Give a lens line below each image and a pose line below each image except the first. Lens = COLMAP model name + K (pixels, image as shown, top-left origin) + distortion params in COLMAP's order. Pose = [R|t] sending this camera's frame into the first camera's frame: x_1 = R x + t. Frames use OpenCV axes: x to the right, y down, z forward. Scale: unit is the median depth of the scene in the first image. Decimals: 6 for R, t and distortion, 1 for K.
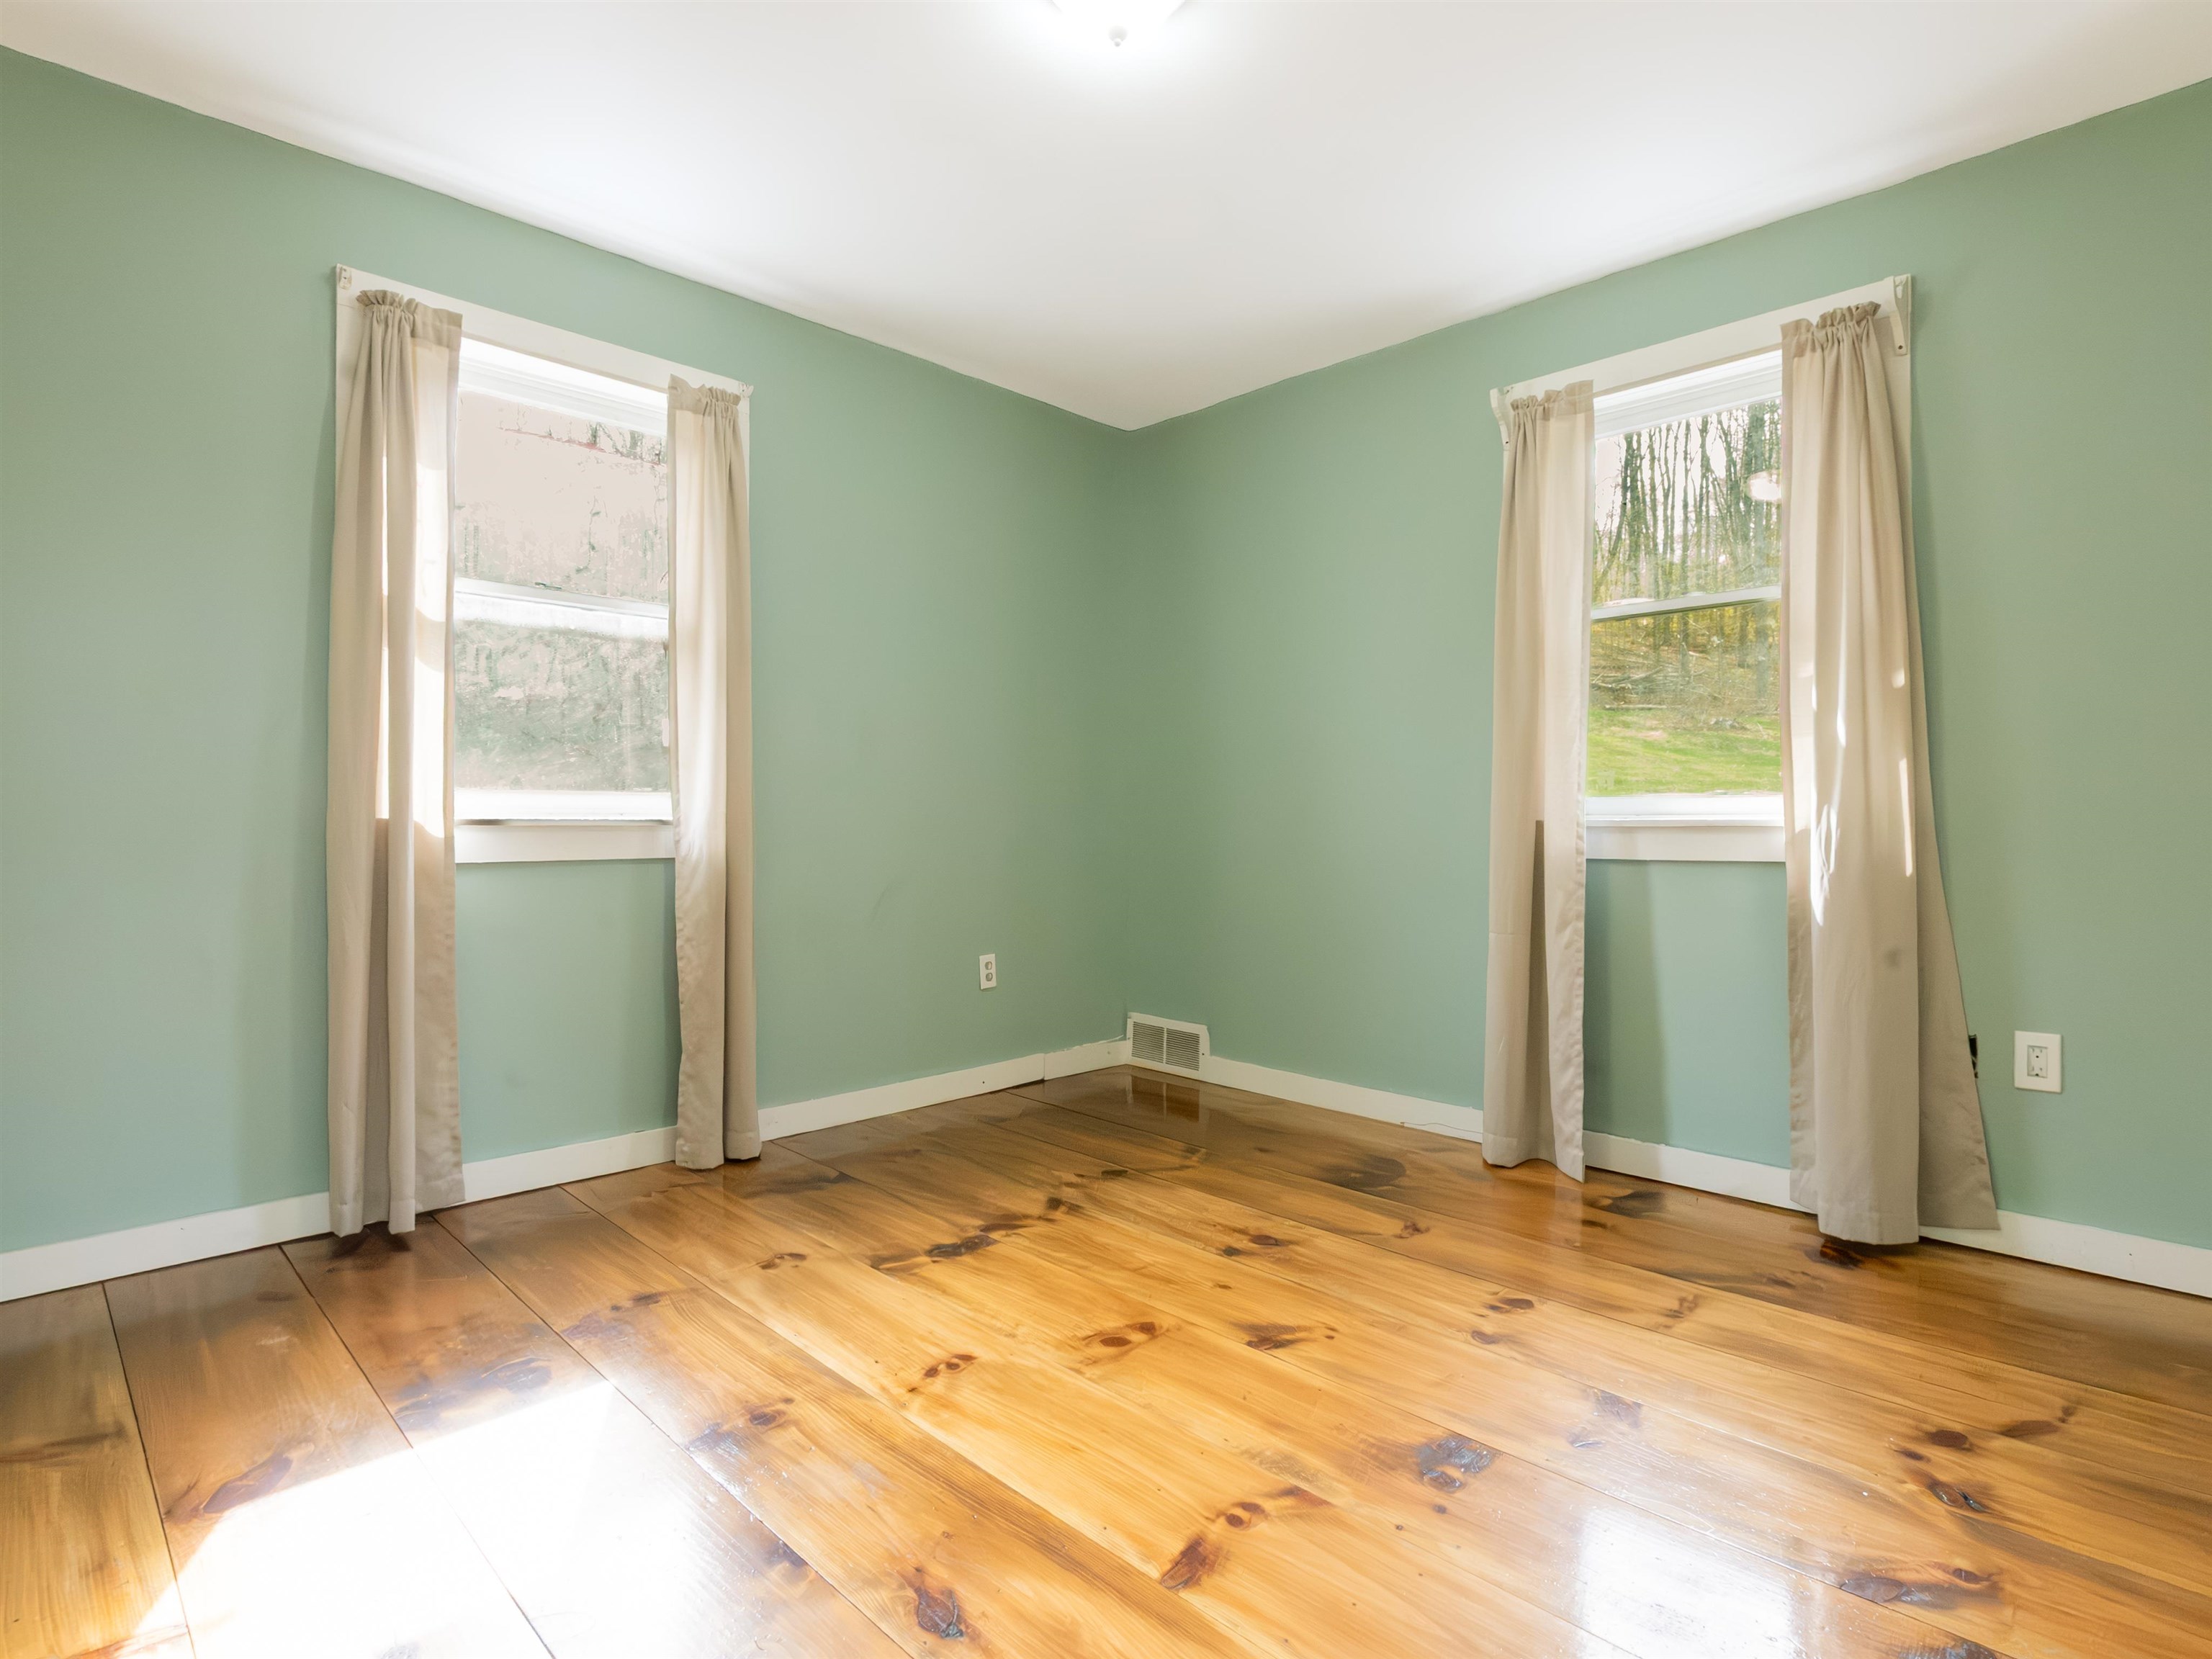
lens RADIAL K [[1134.7, 0, 1130.4], [0, 1134.7, 824.3], [0, 0, 1]] dist [-0.001429, -0.000839]
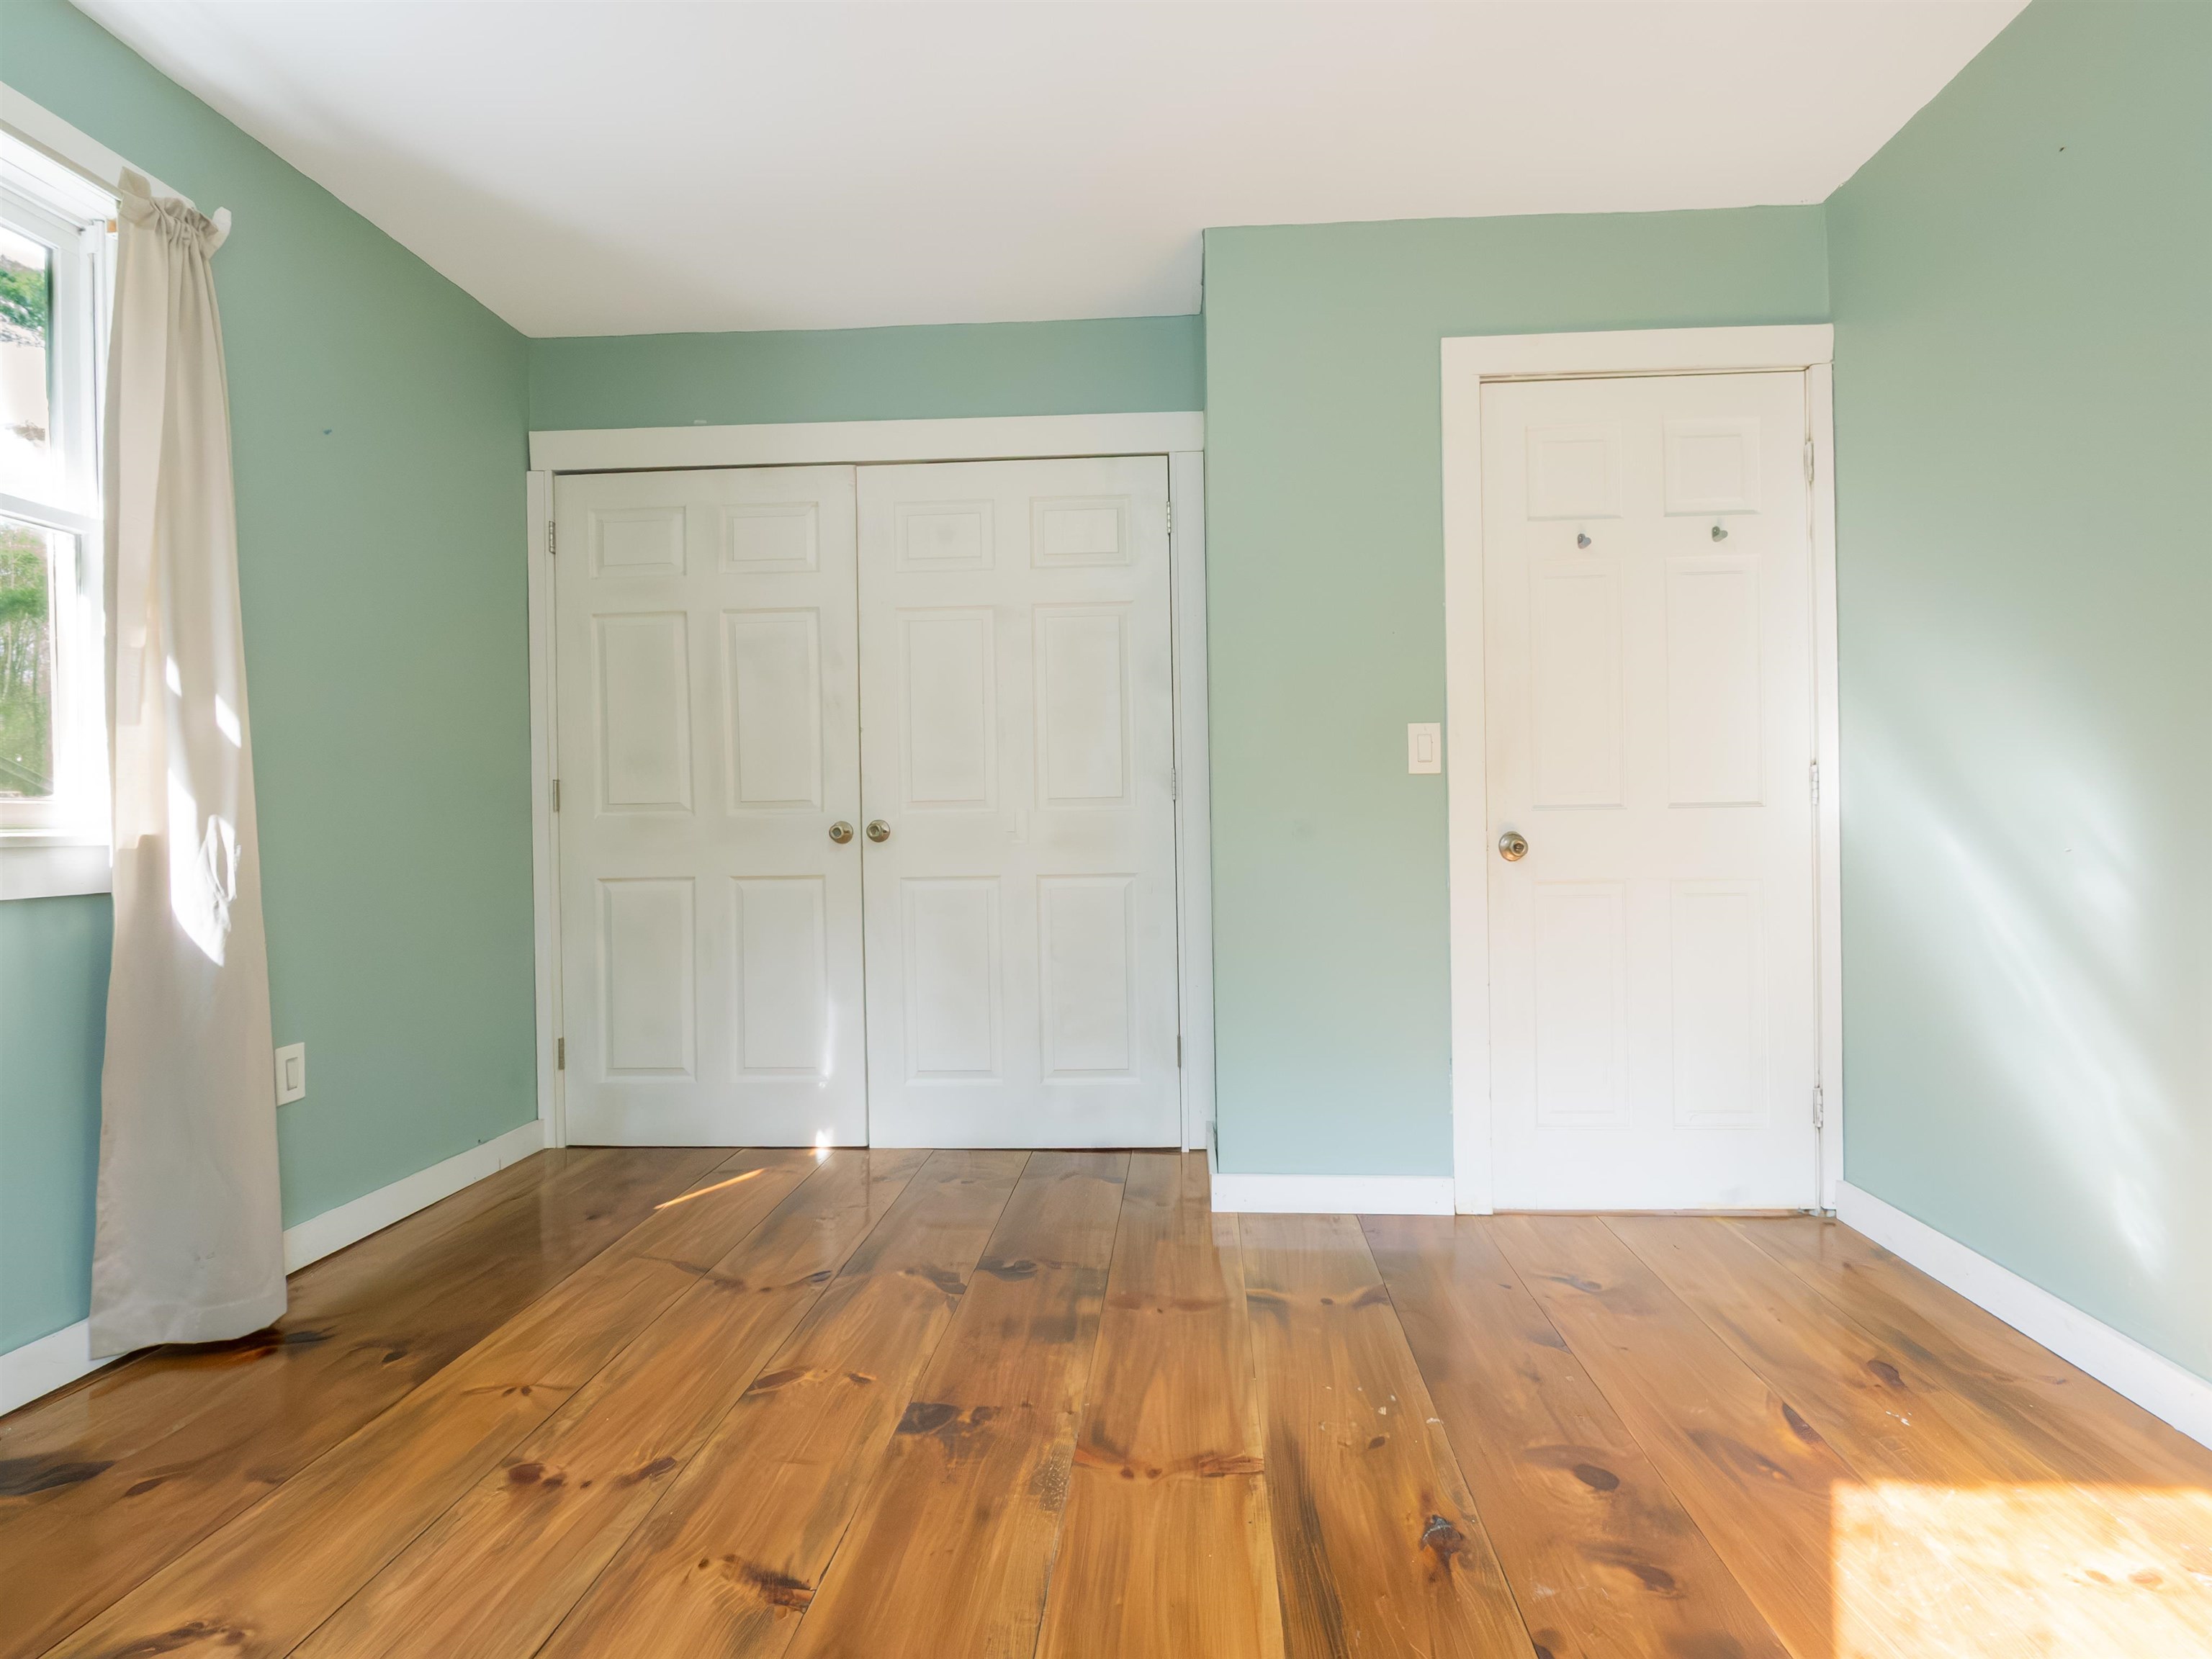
lens RADIAL K [[1134.7, 0, 1130.4], [0, 1134.7, 824.3], [0, 0, 1]] dist [-0.001429, -0.000839]
pose [[-0.659230, 0.007638, 0.751903, -0.599330], [0.007933, 0.999963, -0.003202, -0.005573], [-0.751899, 0.003854, -0.659266, 1.448484]]
